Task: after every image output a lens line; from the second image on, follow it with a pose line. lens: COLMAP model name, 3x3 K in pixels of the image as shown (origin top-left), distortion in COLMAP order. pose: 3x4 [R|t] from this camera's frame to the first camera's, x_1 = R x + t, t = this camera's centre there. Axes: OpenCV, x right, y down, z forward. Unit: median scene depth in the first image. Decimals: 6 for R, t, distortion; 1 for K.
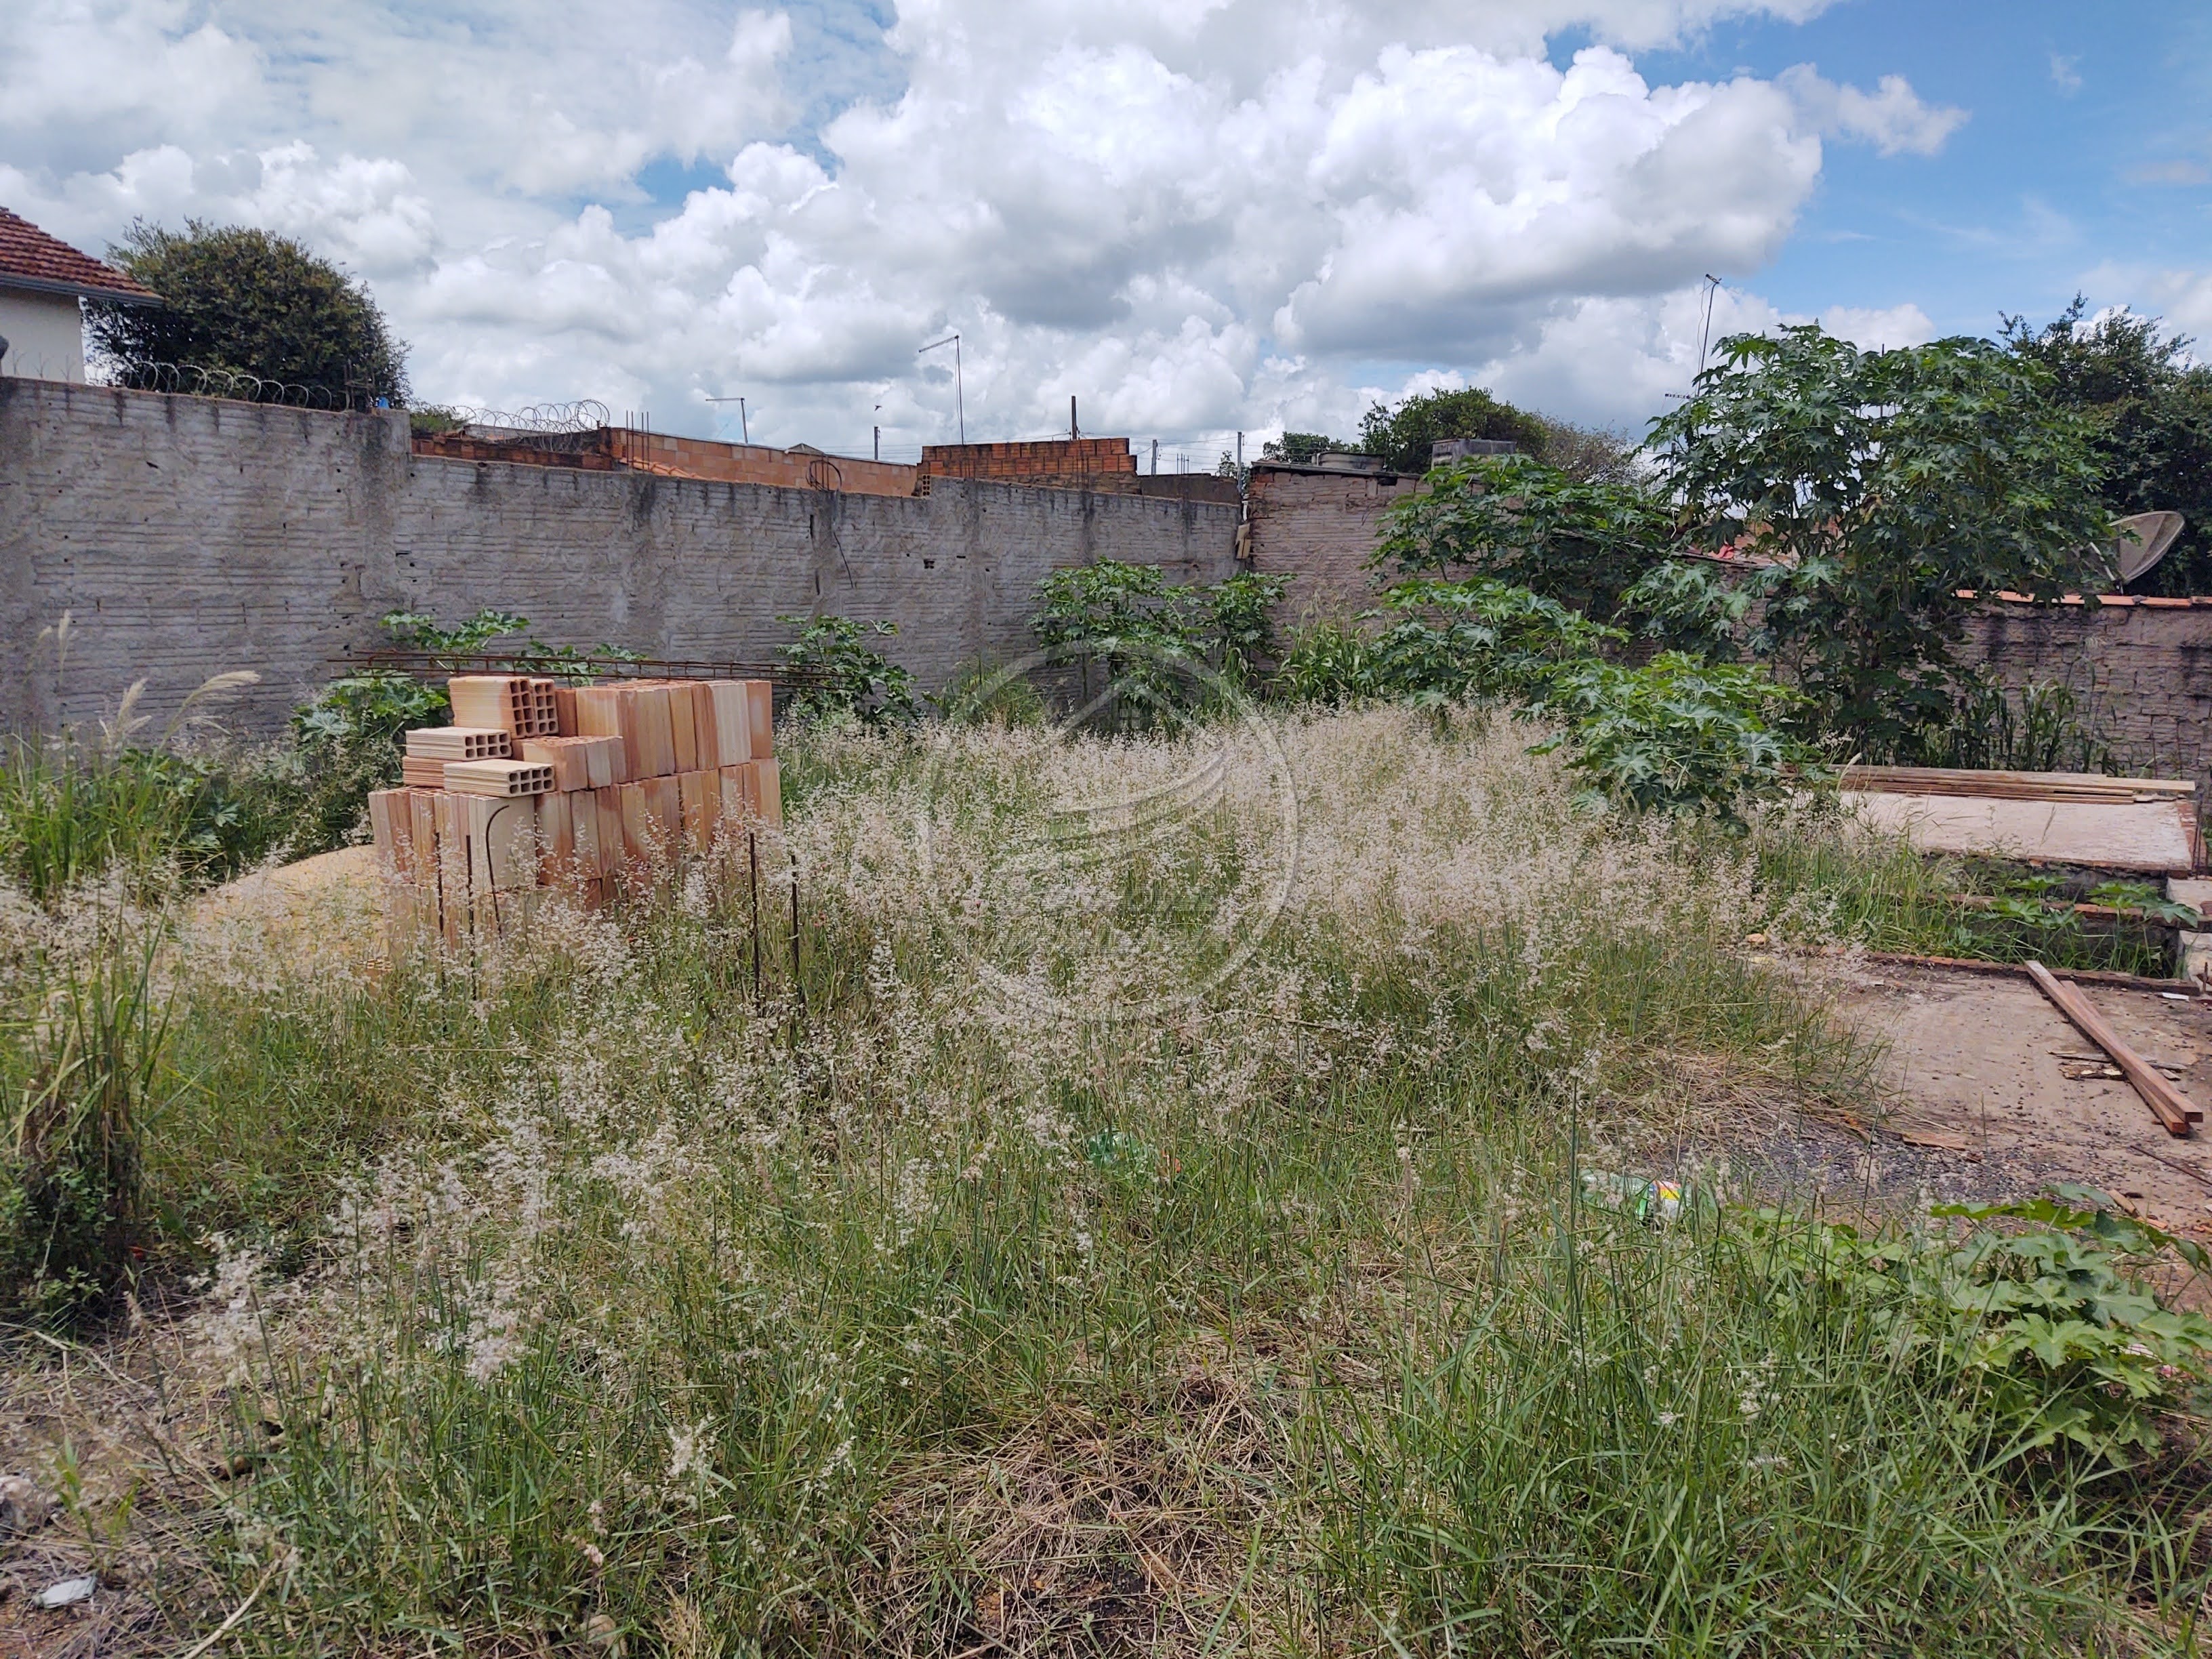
lens RADIAL K [[1713.7, 0, 1095.6], [0, 1713.7, 843.9], [0, 0, 1]] dist [0.018289, -0.041297]
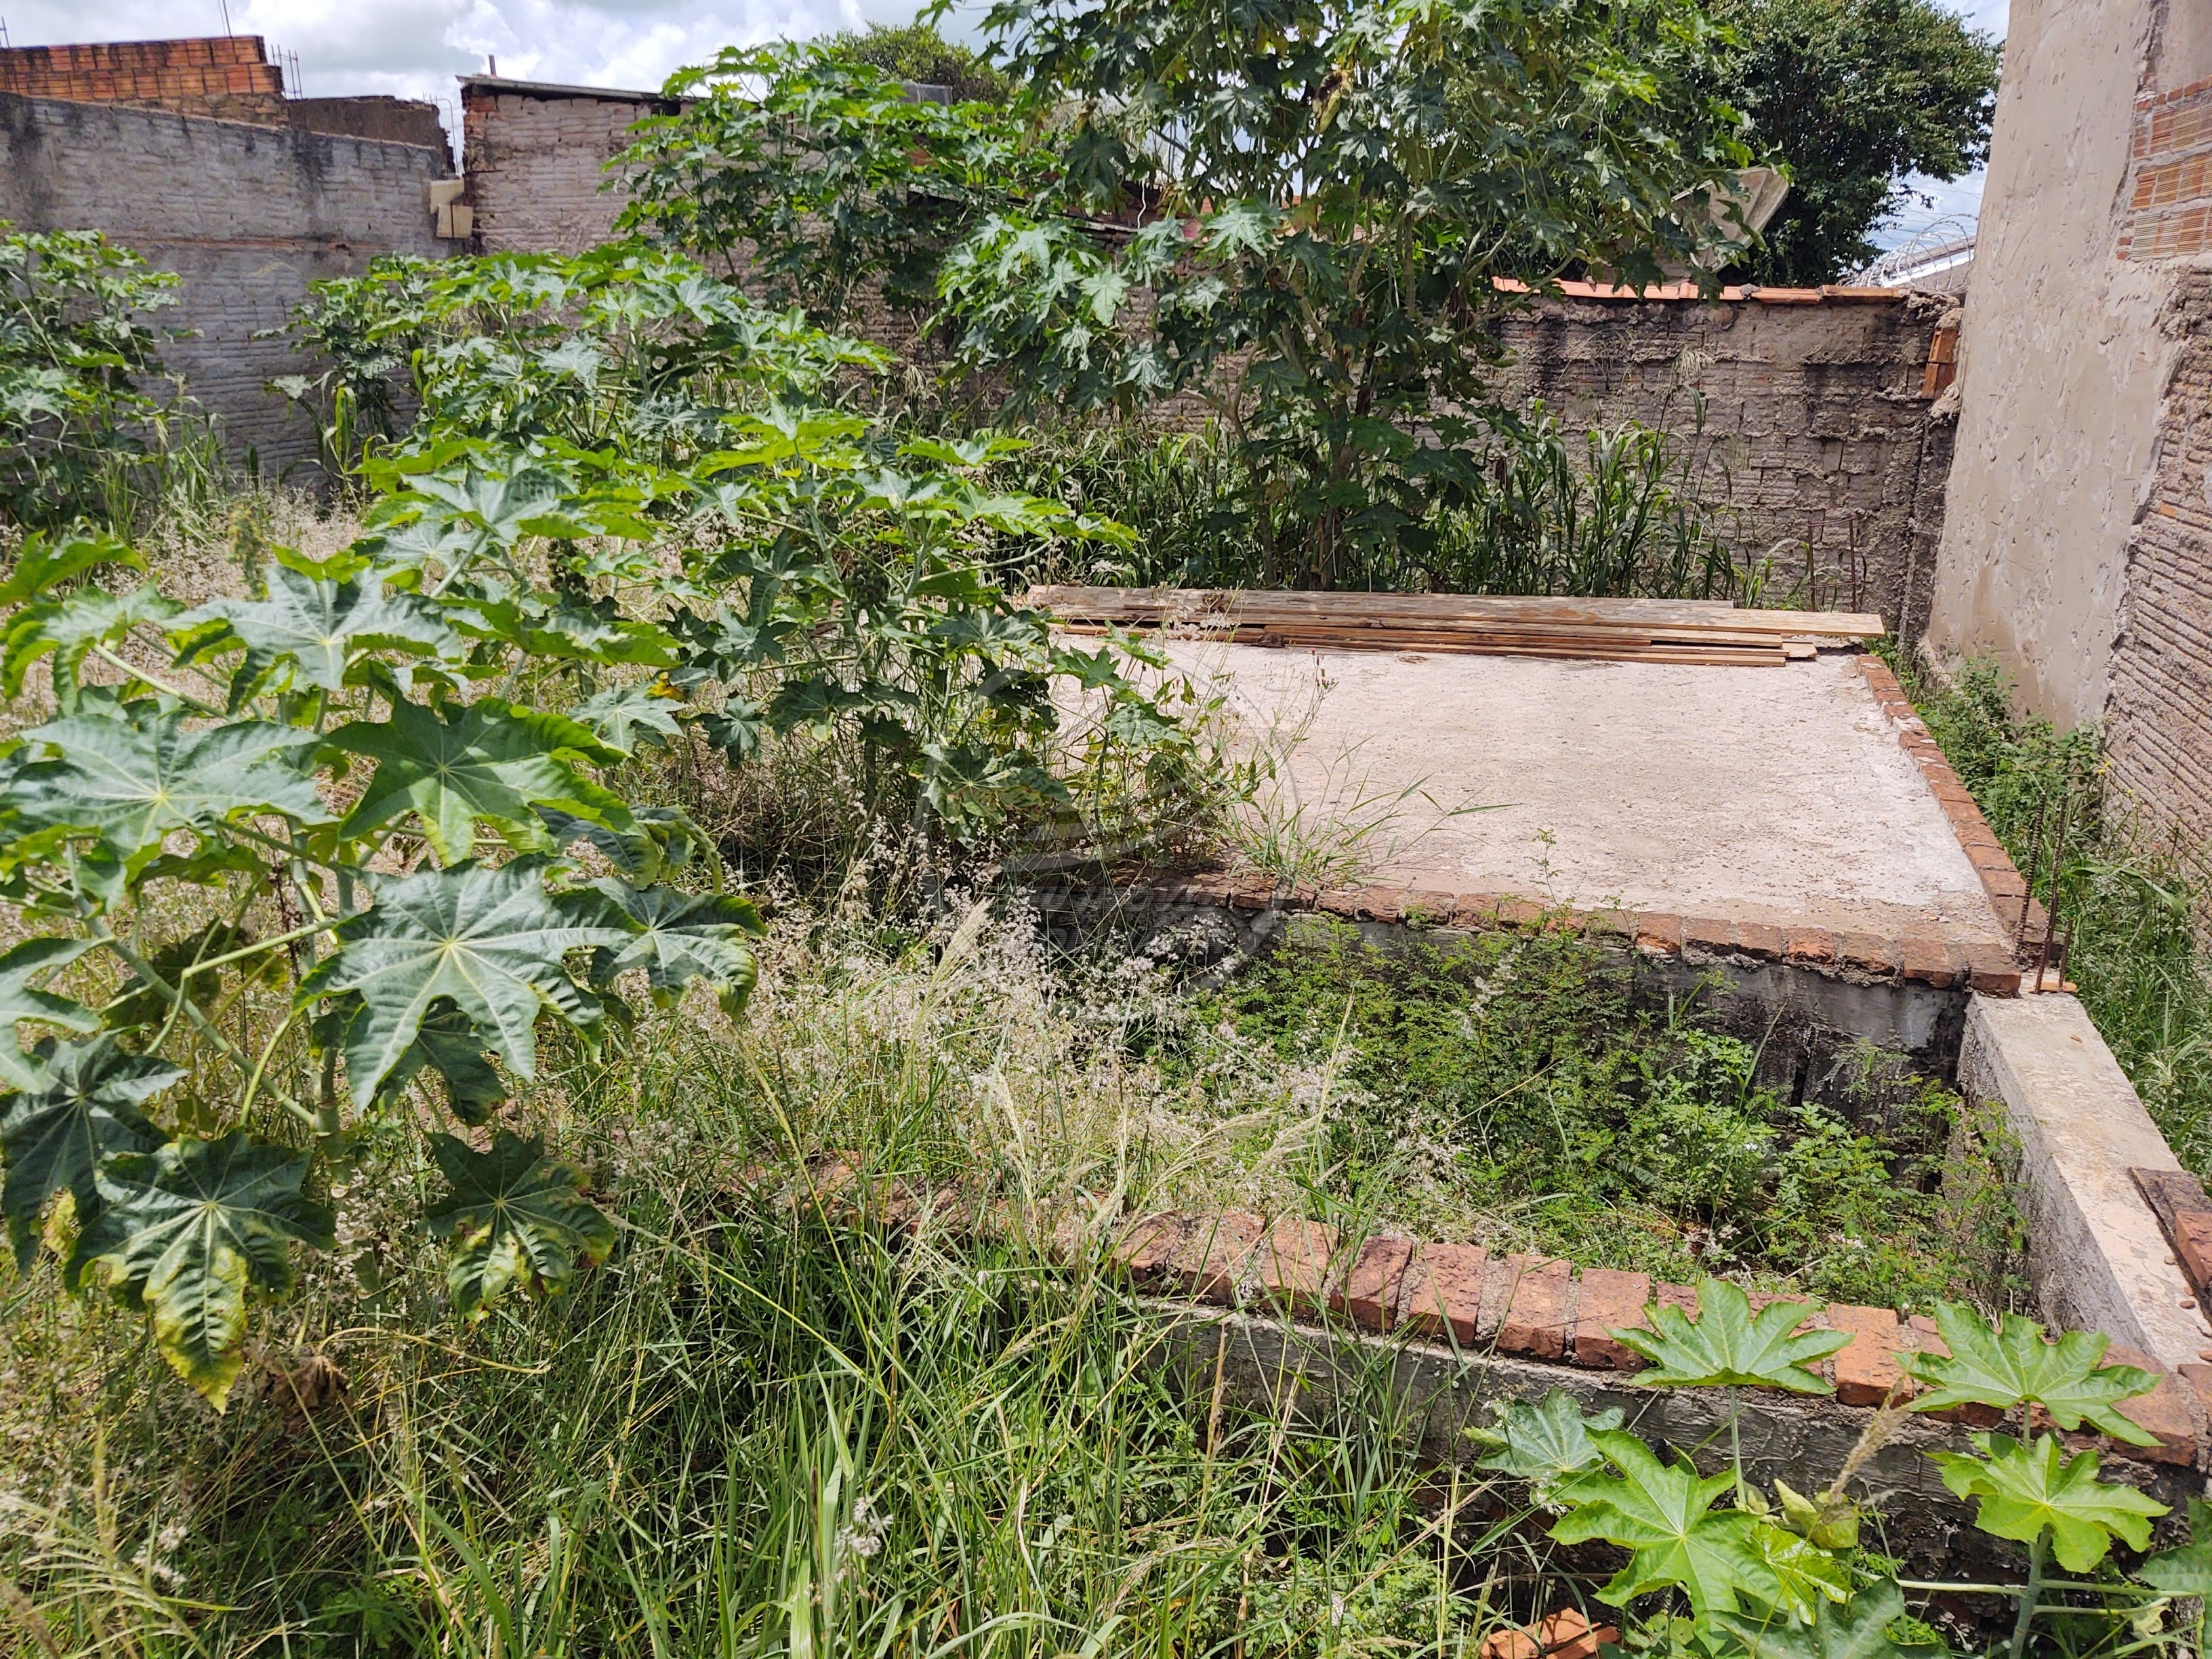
lens RADIAL K [[1713.7, 0, 1095.1], [0, 1713.7, 841.4], [0, 0, 1]] dist [0.018289, -0.041297]
pose [[0.972688, -0.074832, 0.219724, 0.255919], [0.040292, 0.986670, 0.157665, -0.060746], [-0.228594, -0.144506, 0.962737, 0.495071]]
